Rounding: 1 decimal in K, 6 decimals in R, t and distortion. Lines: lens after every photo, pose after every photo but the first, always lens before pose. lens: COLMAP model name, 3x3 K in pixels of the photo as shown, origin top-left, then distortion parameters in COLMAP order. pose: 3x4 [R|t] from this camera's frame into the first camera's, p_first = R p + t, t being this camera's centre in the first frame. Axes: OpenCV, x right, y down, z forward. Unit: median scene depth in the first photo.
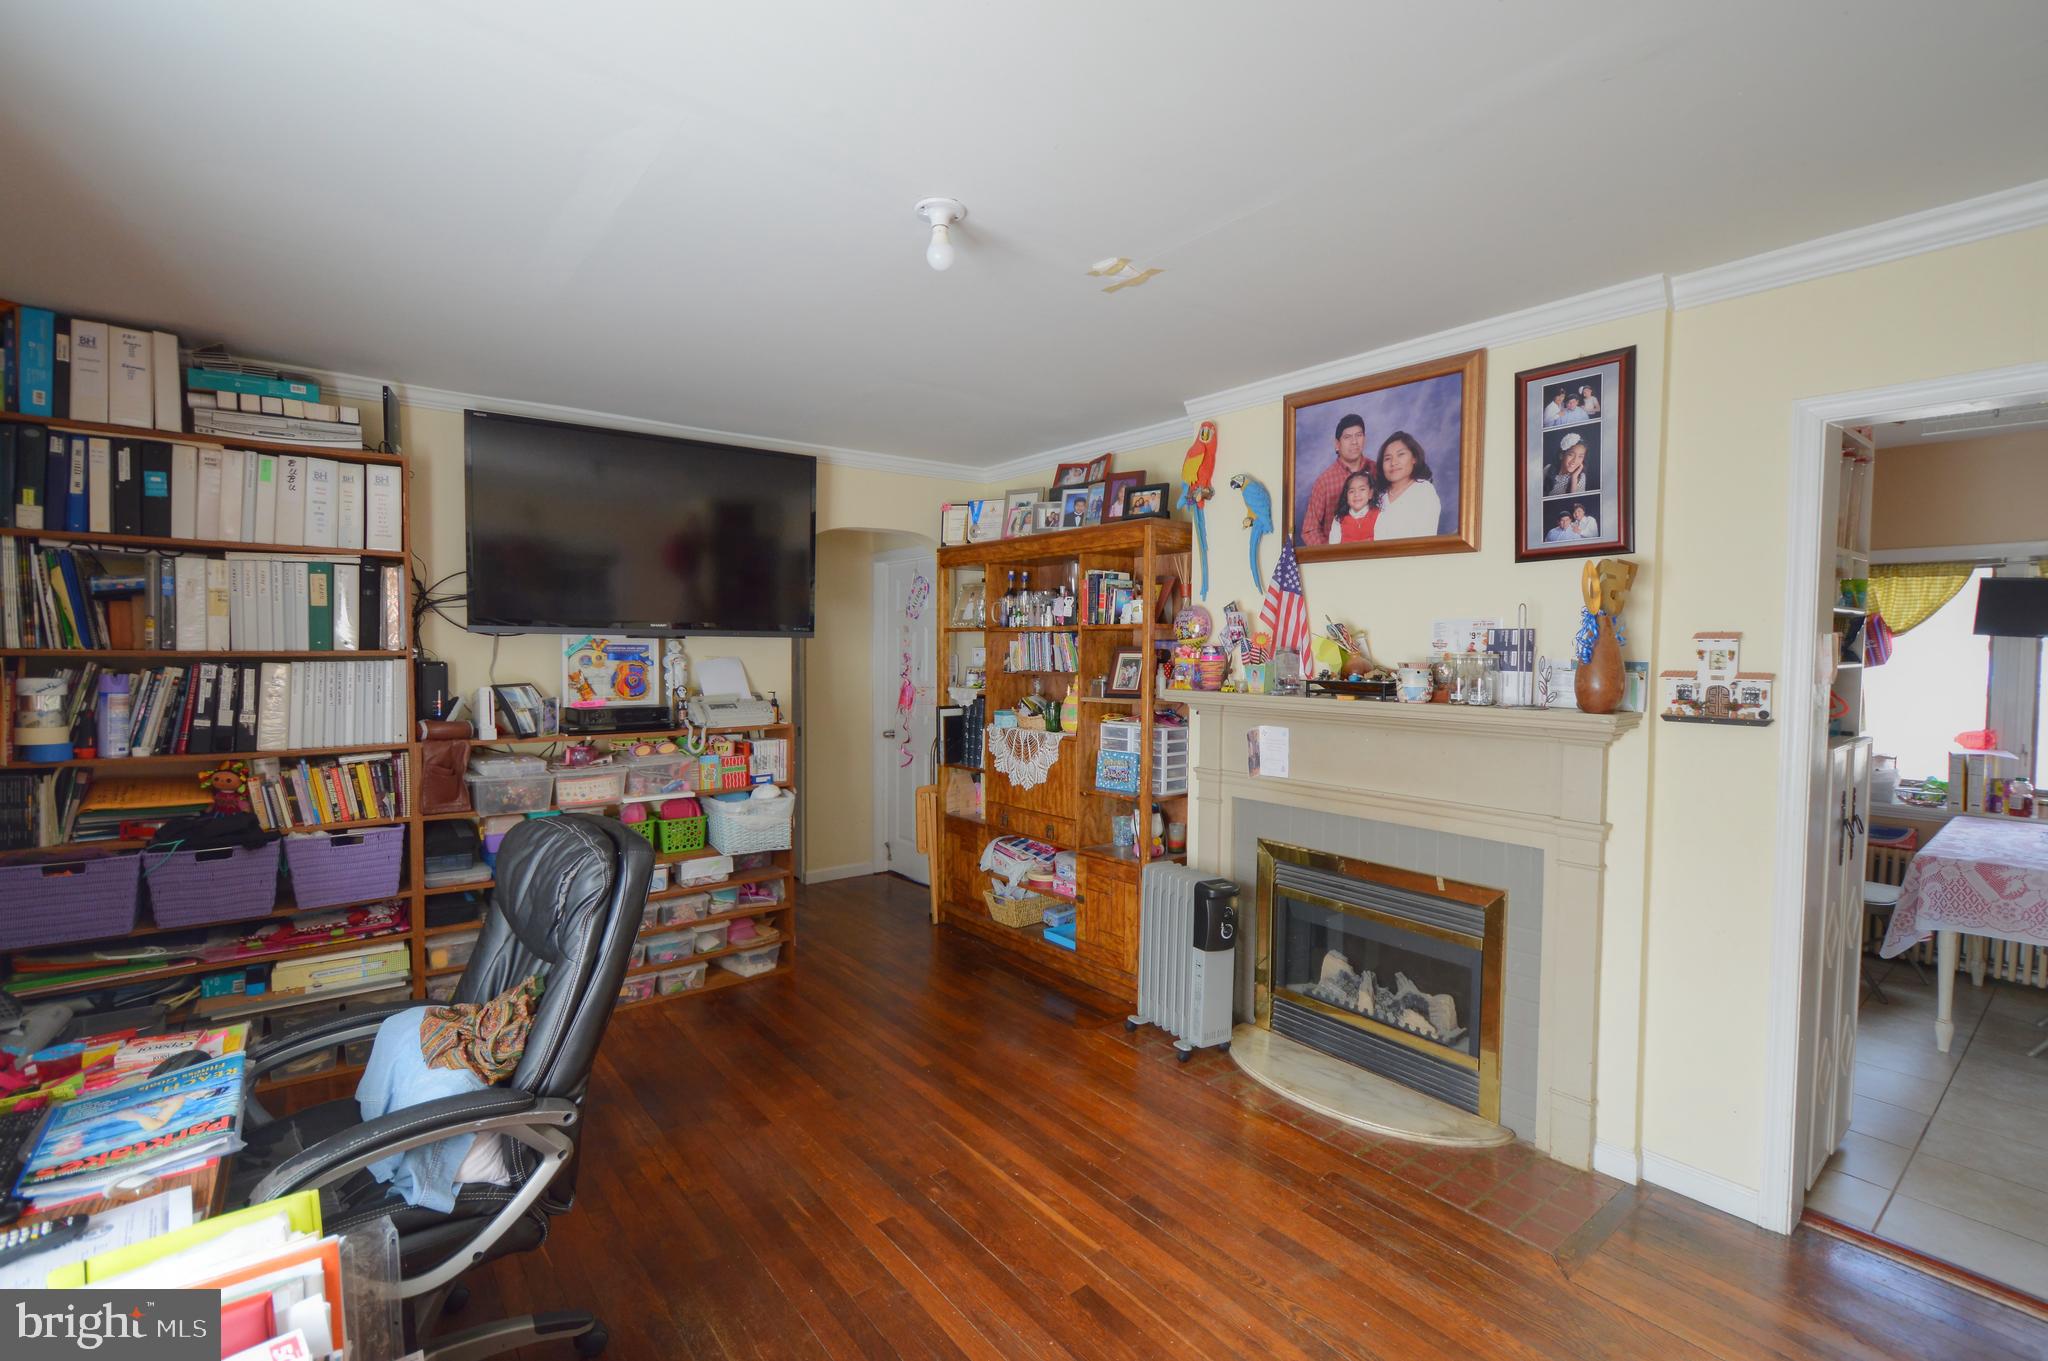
lens RADIAL K [[904.3, 0, 1022.5], [0, 904.3, 685.9], [0, 0, 1]] dist [0.006343, -0.006551]
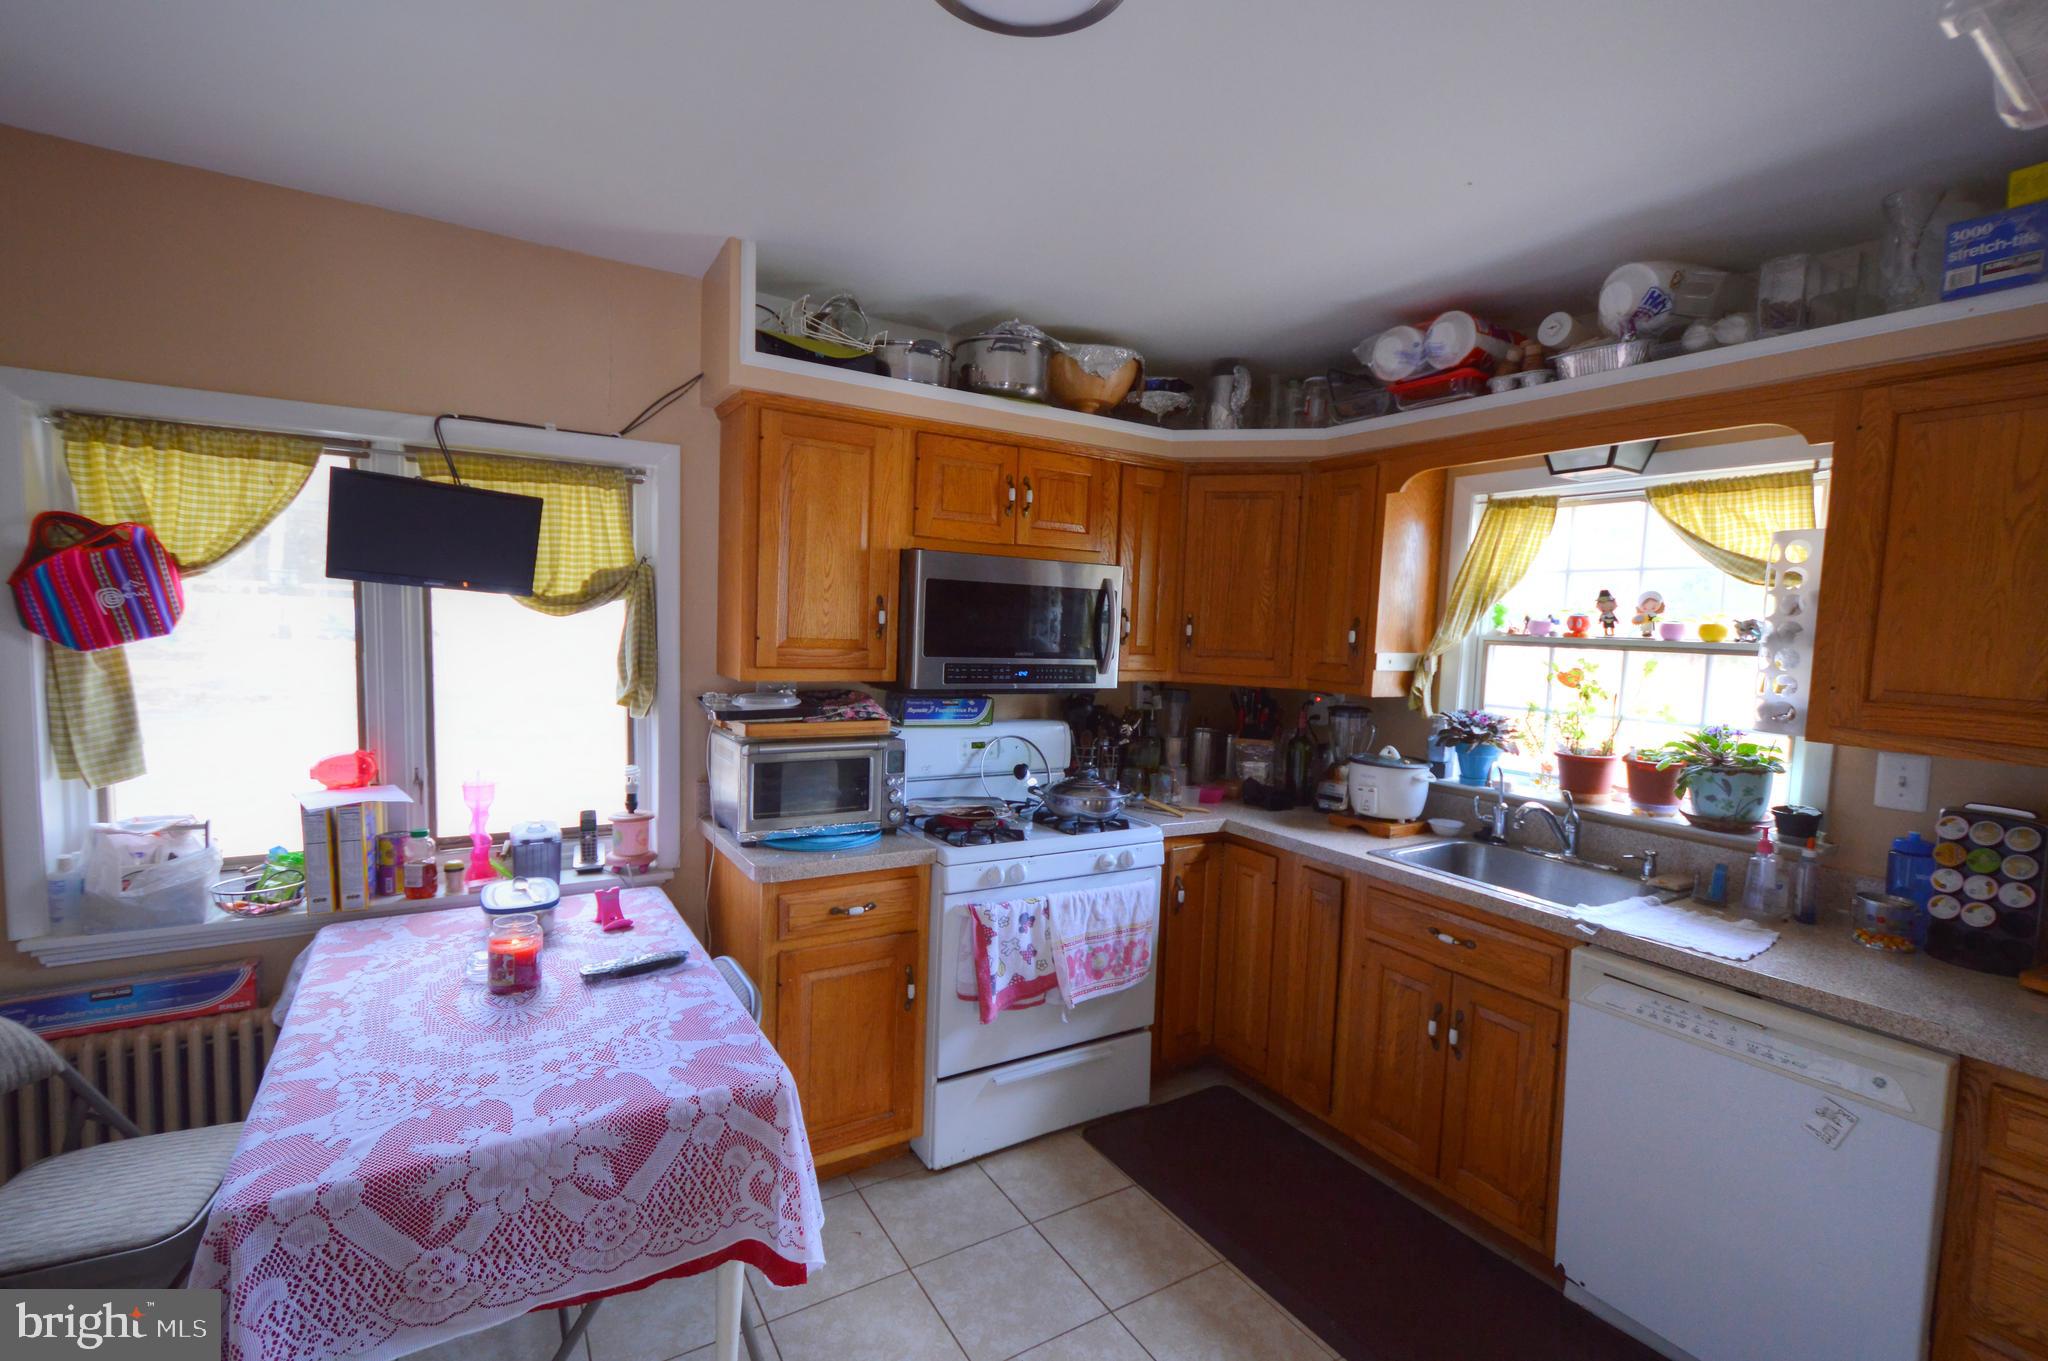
lens RADIAL K [[904.3, 0, 1022.5], [0, 904.3, 685.9], [0, 0, 1]] dist [0.006343, -0.006551]
pose [[0.119694, -0.078885, 0.989672, 0.566244], [0.012349, 0.996880, 0.077966, -0.029722], [-0.992734, 0.002889, 0.120294, 0.527210]]
